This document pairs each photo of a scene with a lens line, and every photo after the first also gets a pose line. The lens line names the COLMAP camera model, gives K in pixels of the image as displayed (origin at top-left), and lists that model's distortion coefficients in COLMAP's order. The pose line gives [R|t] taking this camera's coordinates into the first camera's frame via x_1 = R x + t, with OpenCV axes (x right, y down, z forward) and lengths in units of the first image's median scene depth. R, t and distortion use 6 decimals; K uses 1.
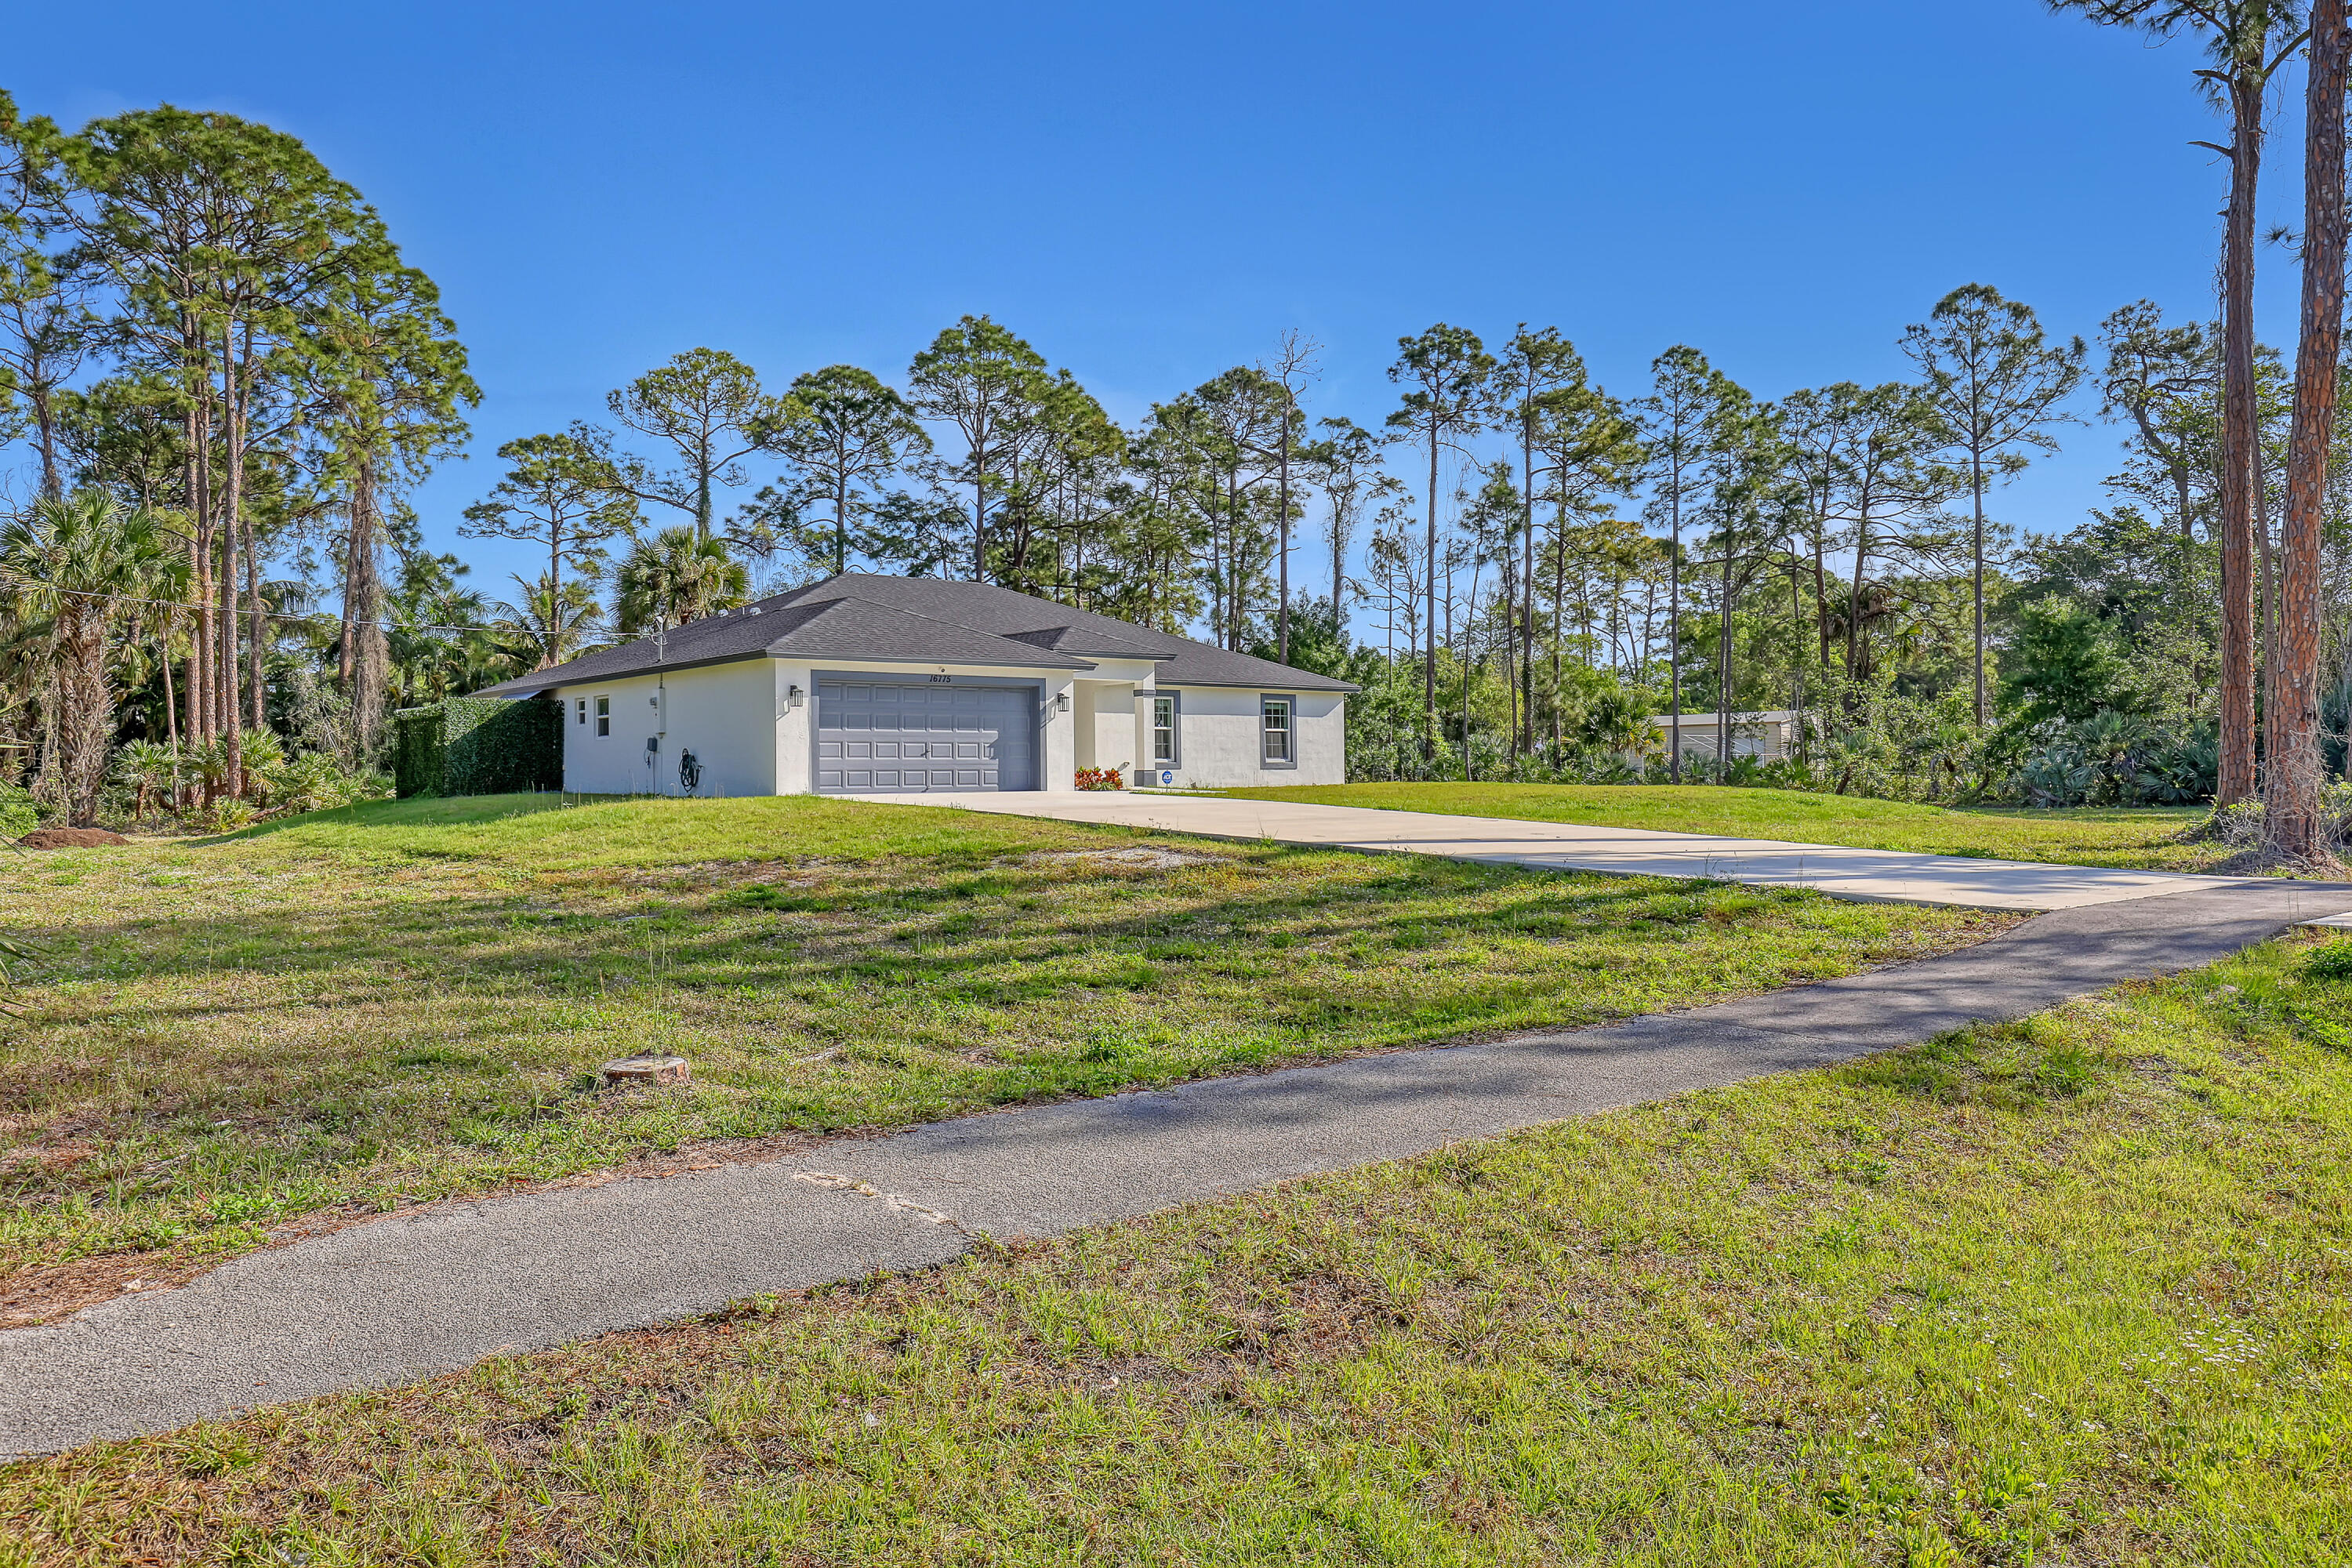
lens RADIAL K [[1569.8, 0, 1208.0], [0, 1569.8, 756.8], [0, 0, 1]] dist [0.003345, 0.020410]
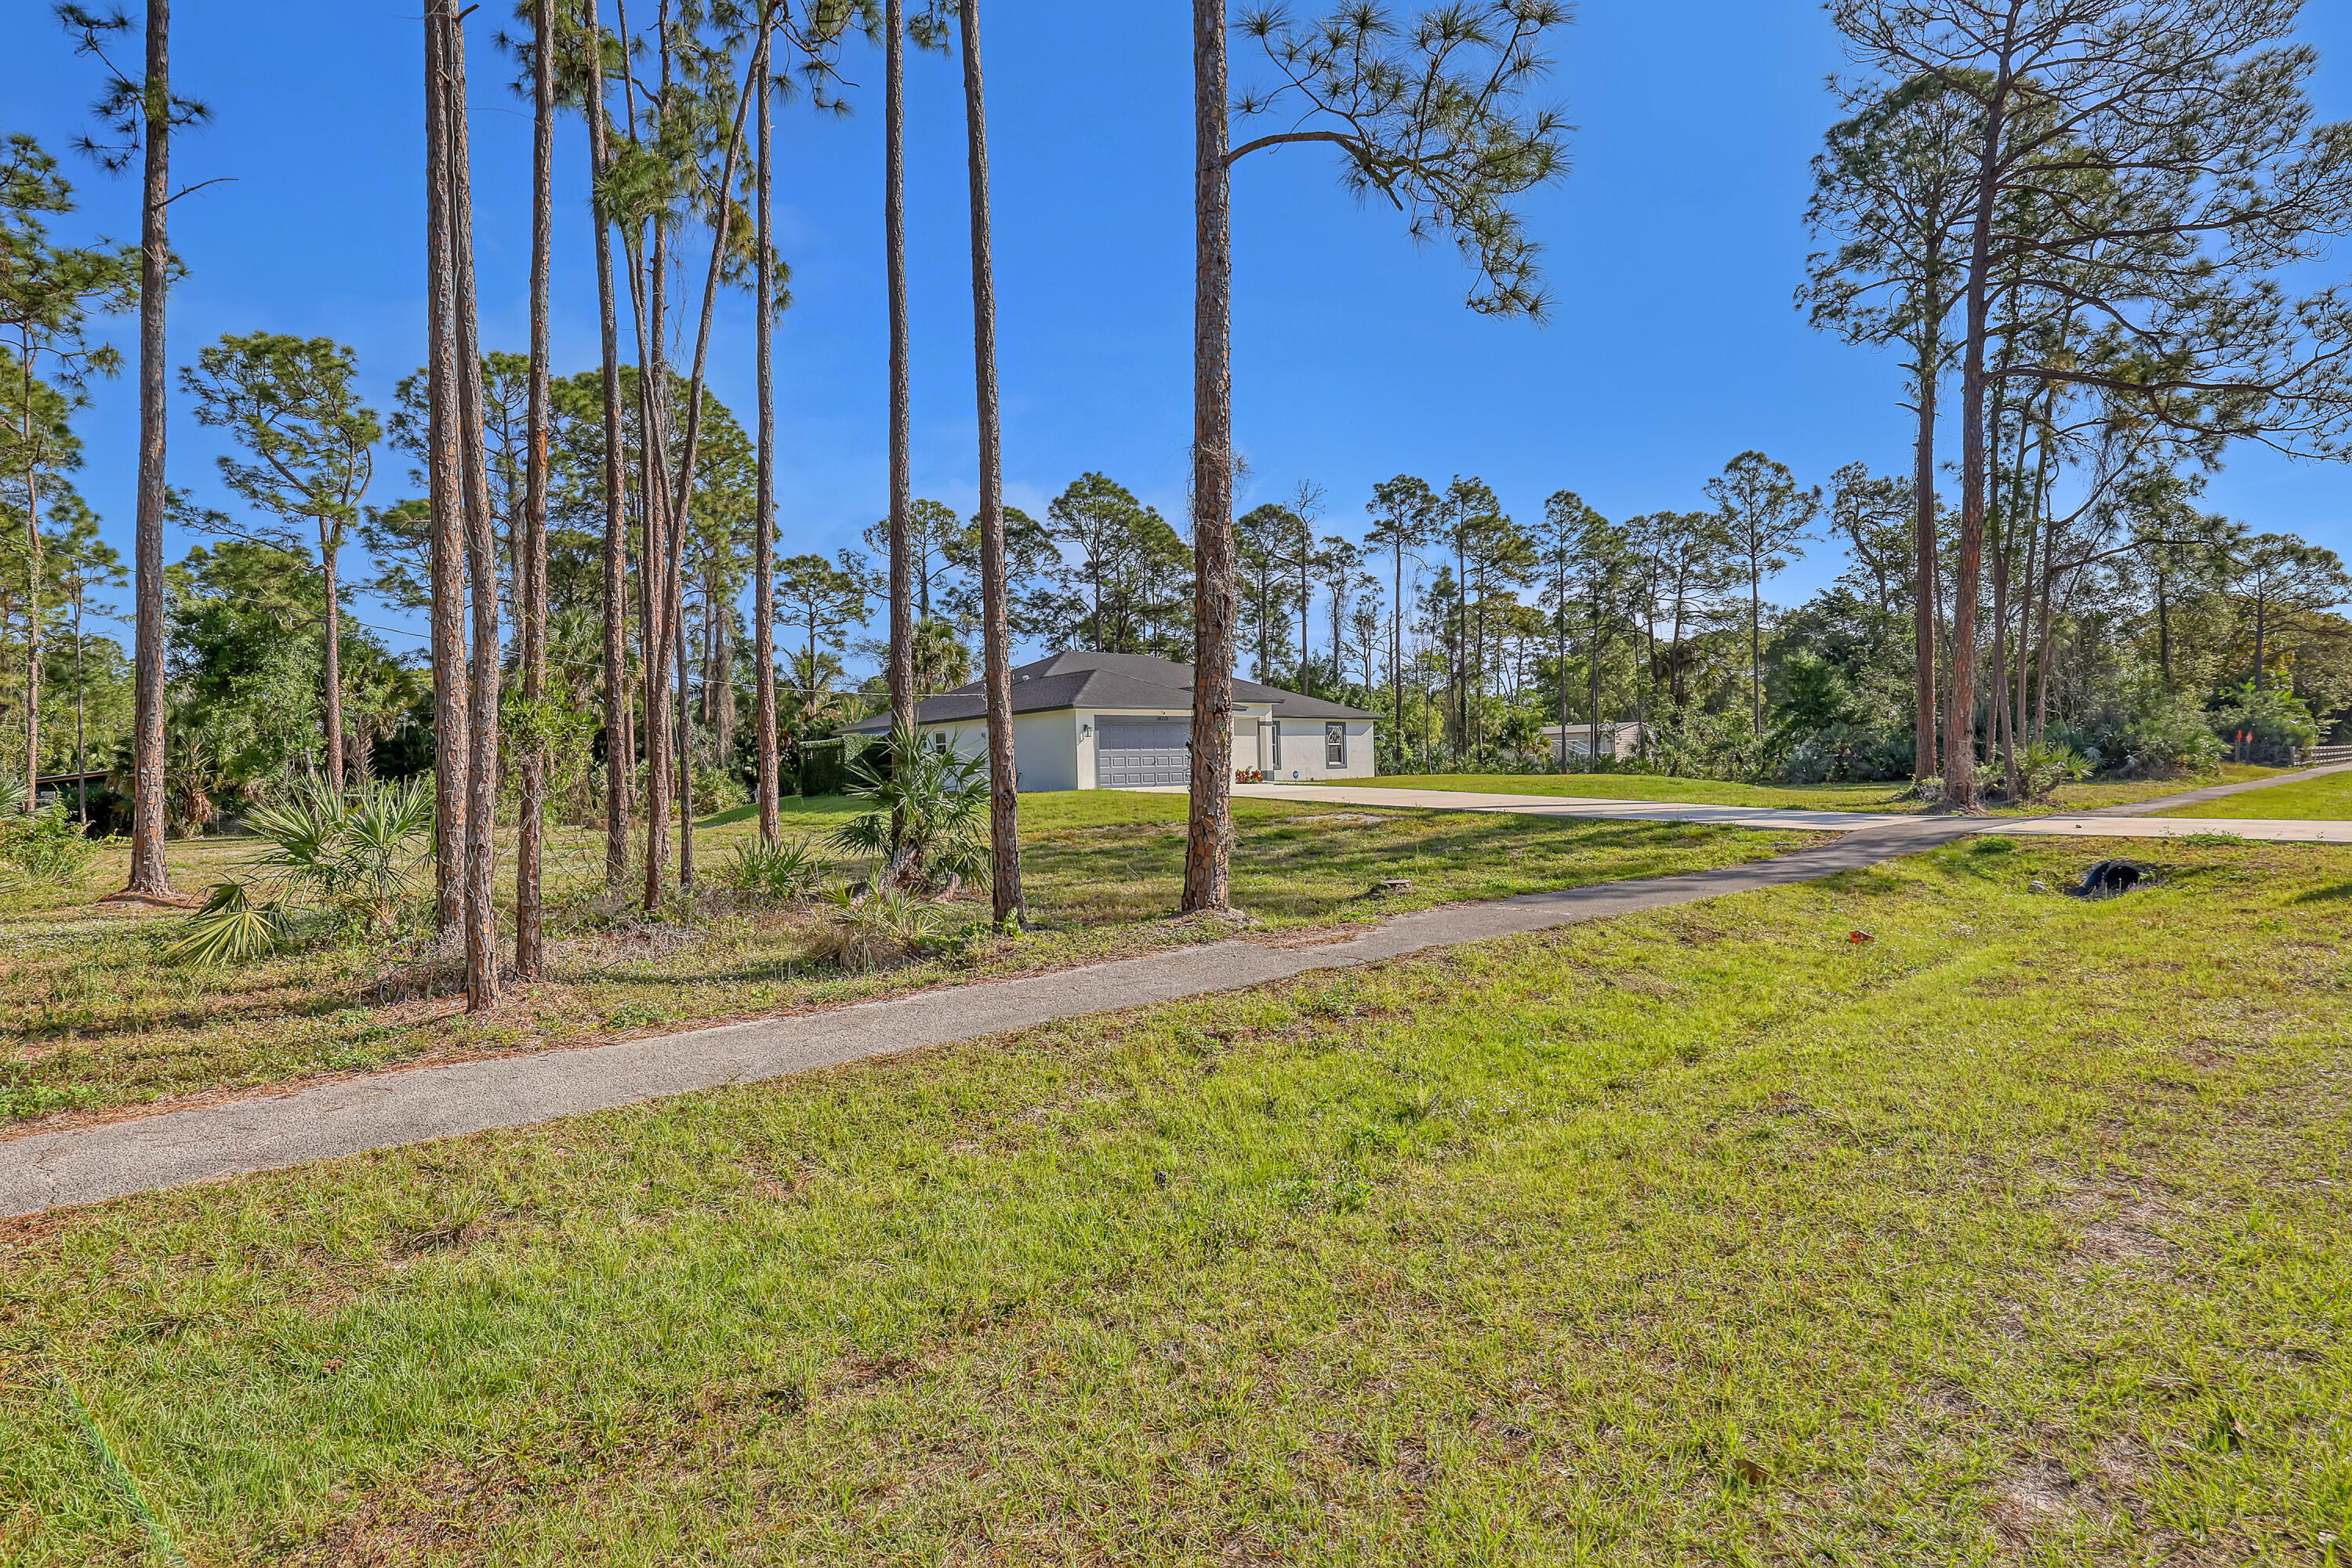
lens RADIAL K [[1105.8, 0, 1204.6], [0, 1105.8, 789.7], [0, 0, 1]] dist [-0.016533, 0.000686]
pose [[0.999793, -0.018098, 0.009310, -0.066434], [0.017840, 0.999475, 0.027061, -0.002351], [-0.009795, -0.026889, 0.999590, -0.088430]]
